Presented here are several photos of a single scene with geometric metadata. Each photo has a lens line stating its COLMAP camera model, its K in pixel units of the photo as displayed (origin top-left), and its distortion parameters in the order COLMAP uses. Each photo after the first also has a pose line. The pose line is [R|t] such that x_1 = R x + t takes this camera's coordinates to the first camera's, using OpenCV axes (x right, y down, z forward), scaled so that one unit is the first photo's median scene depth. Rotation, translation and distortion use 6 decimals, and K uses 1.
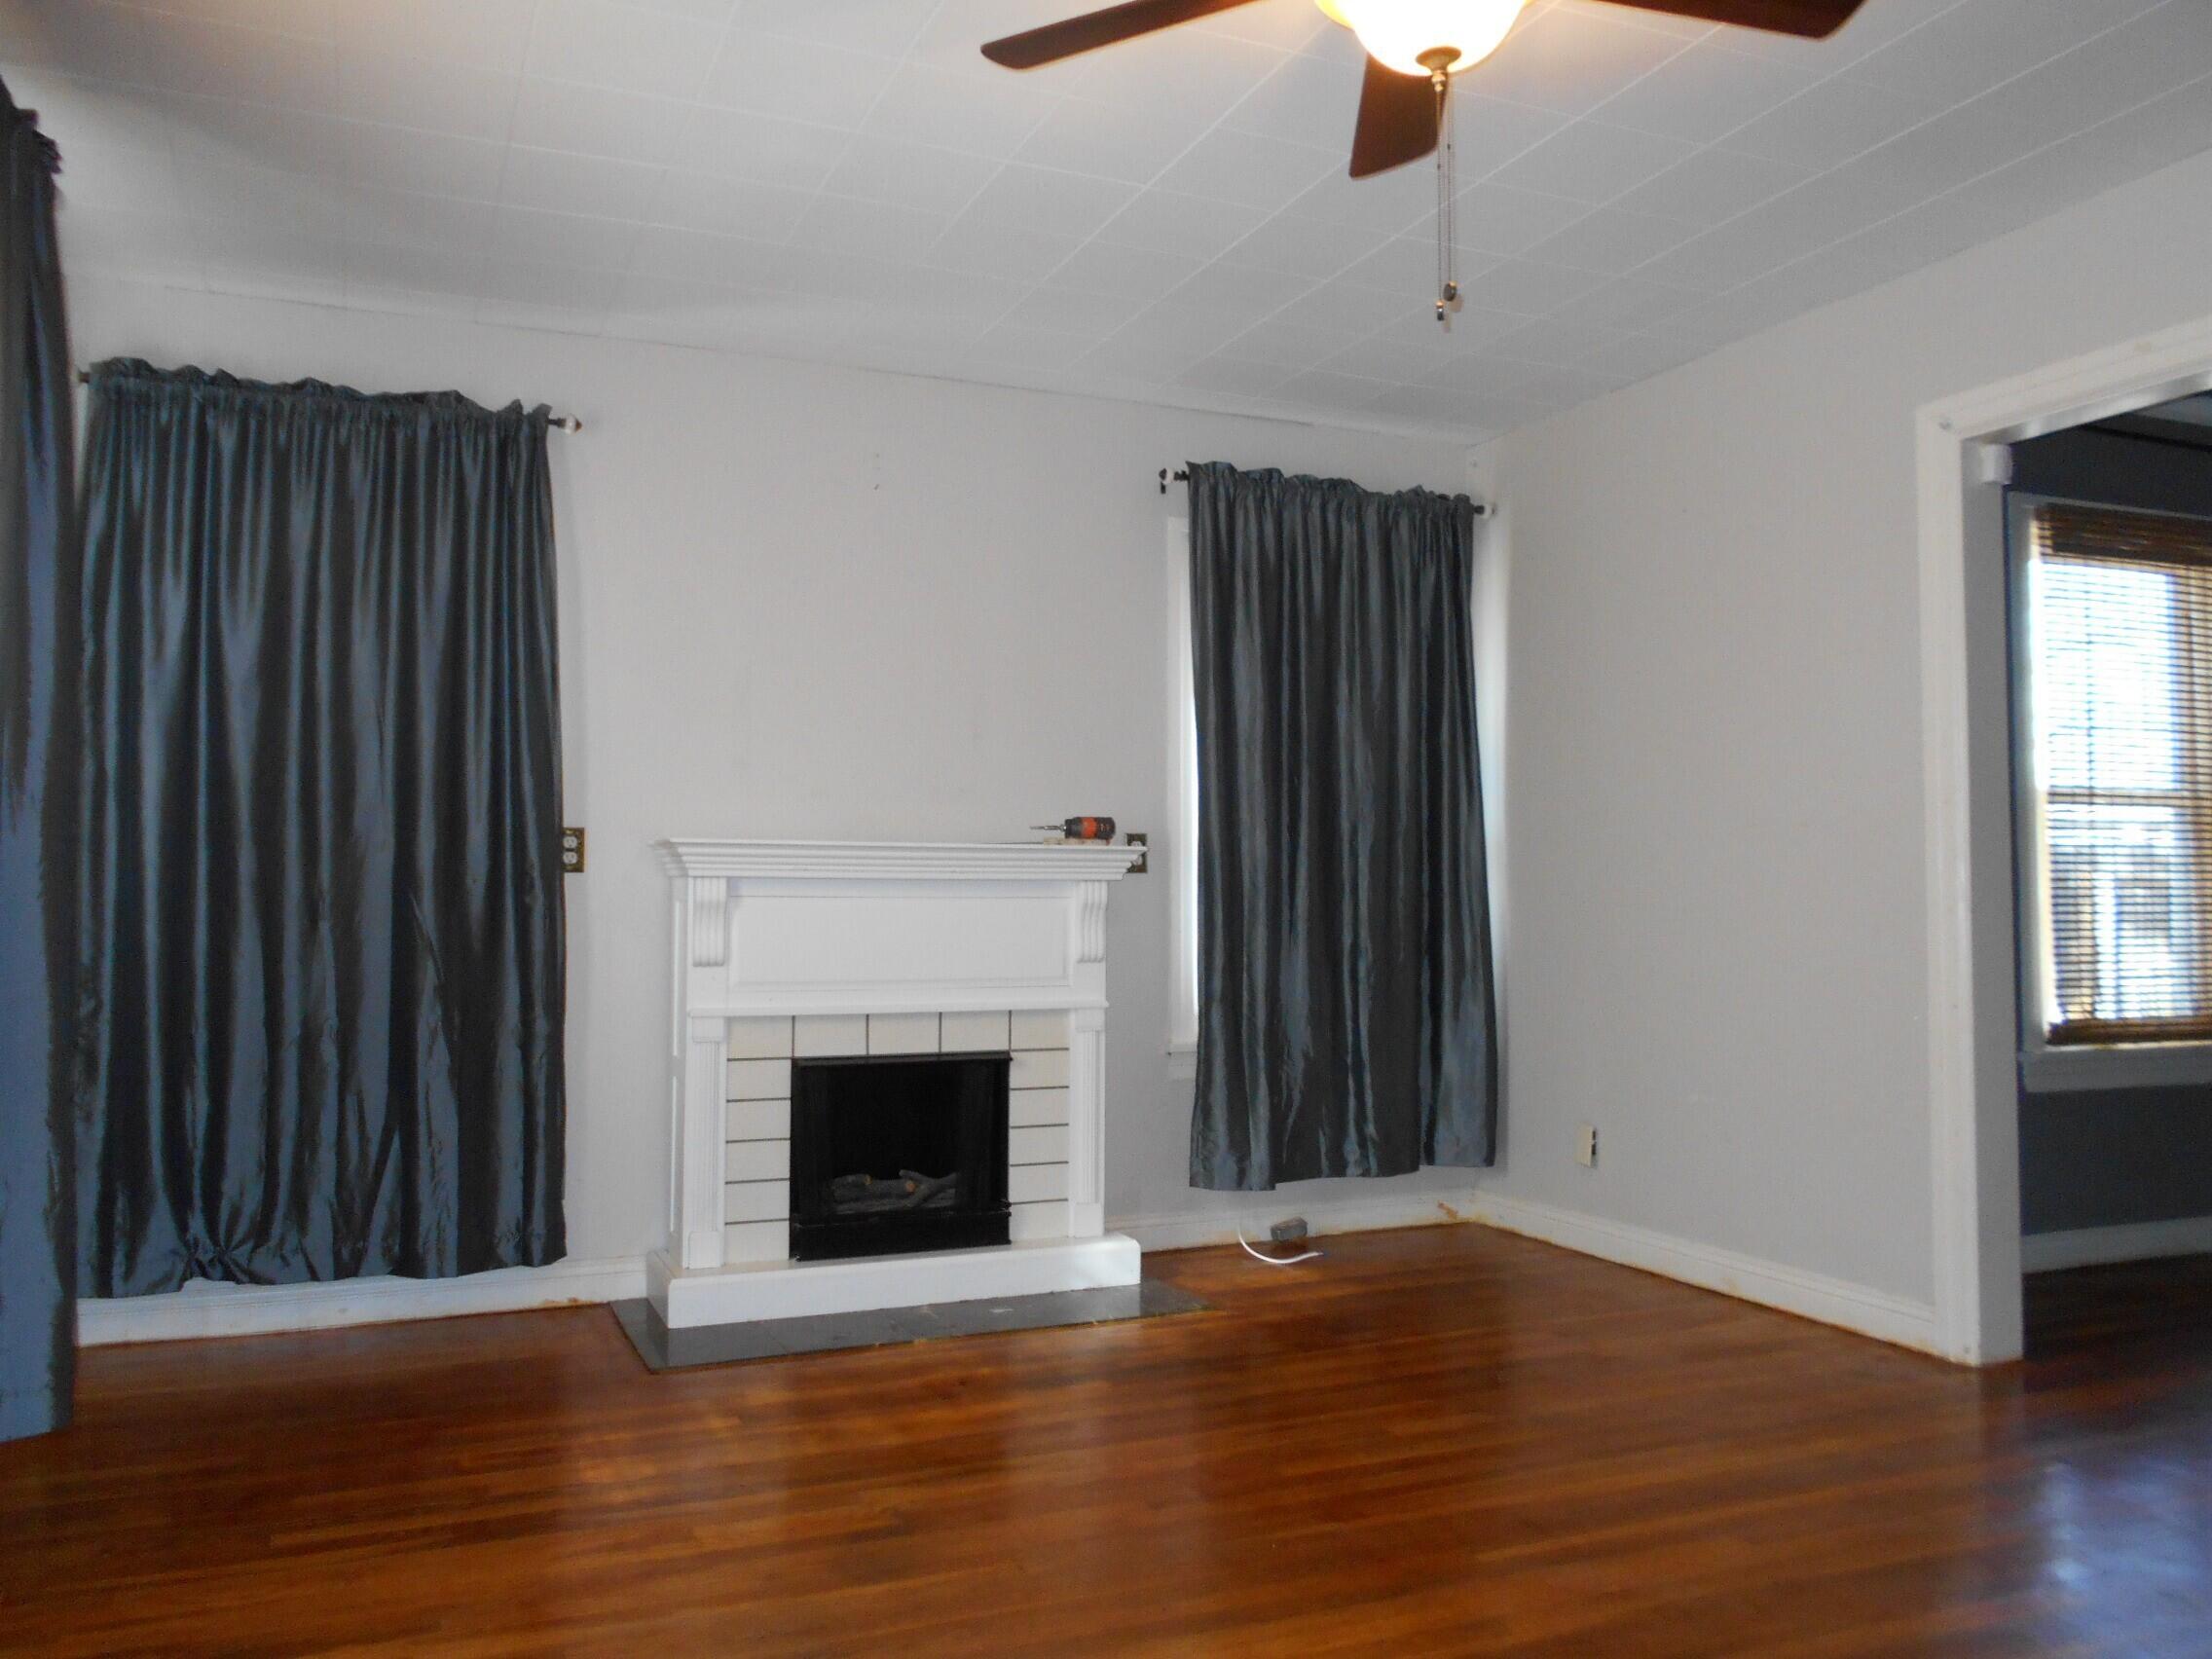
lens RADIAL K [[1889.4, 0, 1106.0], [0, 1889.4, 829.5], [0, 0, 1]] dist [-0.004998, 0.003733]
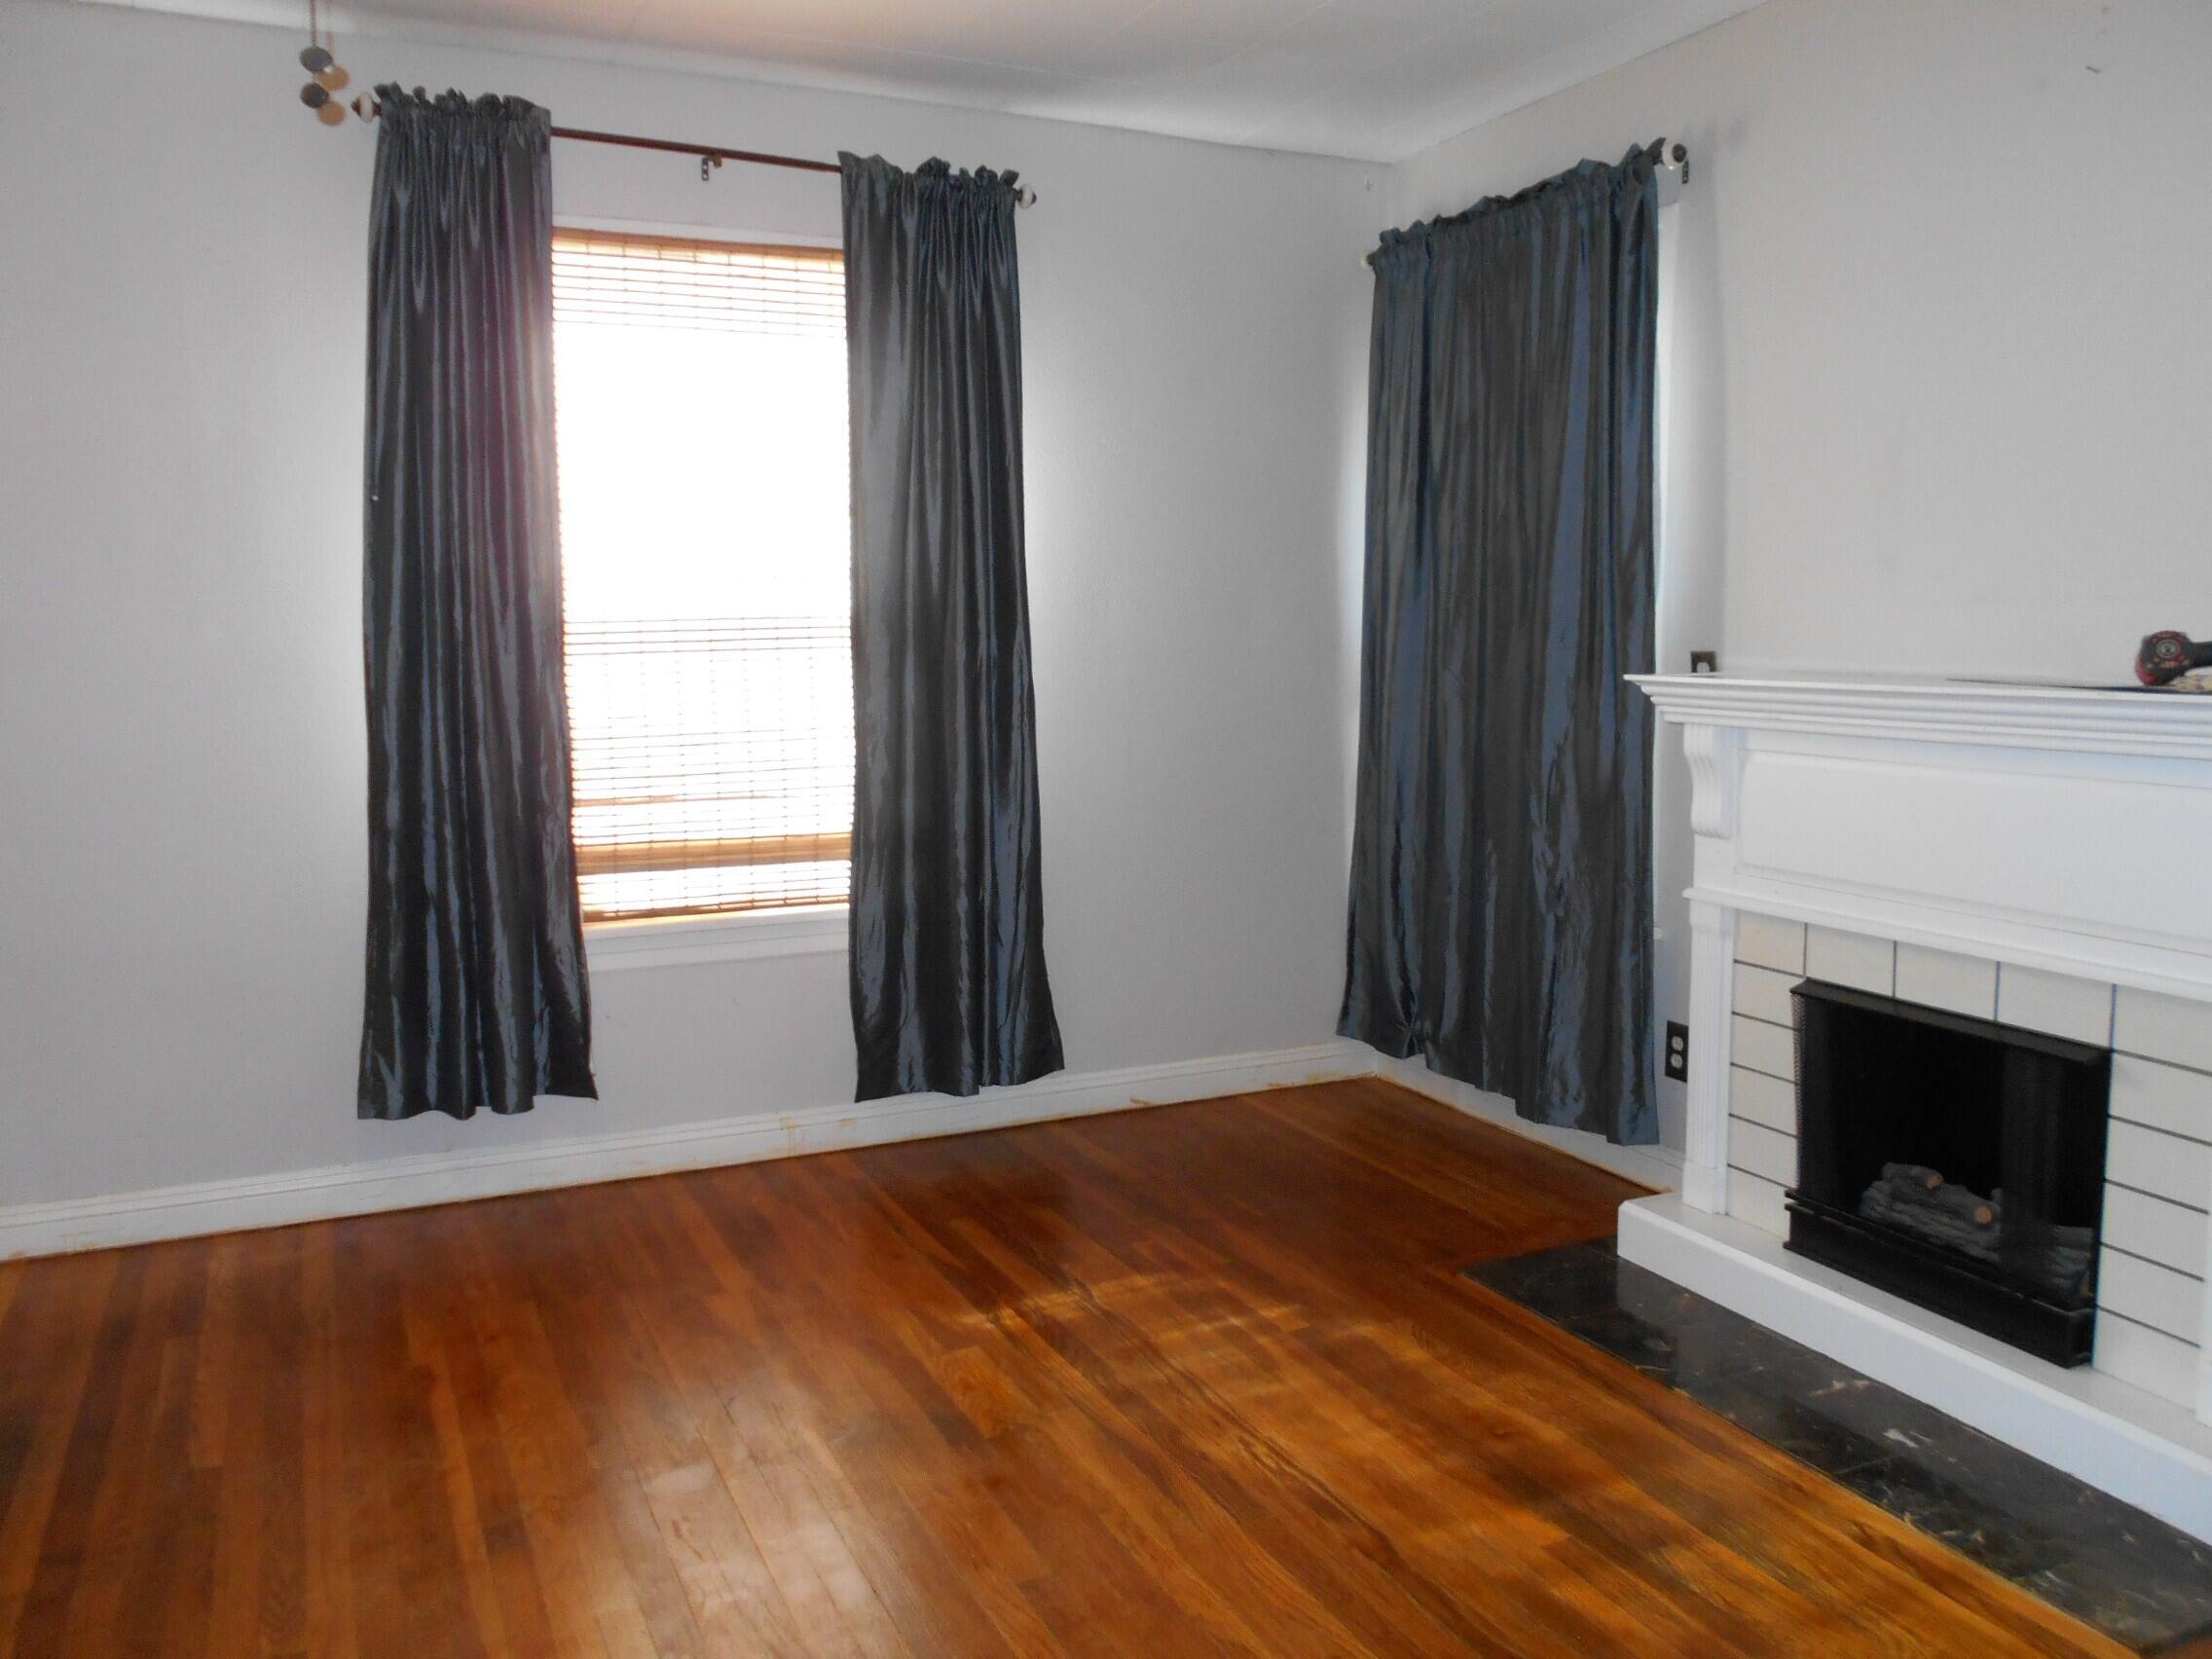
lens RADIAL K [[1746.8, 0, 1106.0], [0, 1746.8, 829.5], [0, 0, 1]] dist [0.077715, 0.005883]
pose [[0.005842, 0.116536, -0.993169, 0.503651], [0.038862, 0.992409, 0.116676, -0.025075], [0.999227, -0.039278, 0.001269, 0.738276]]
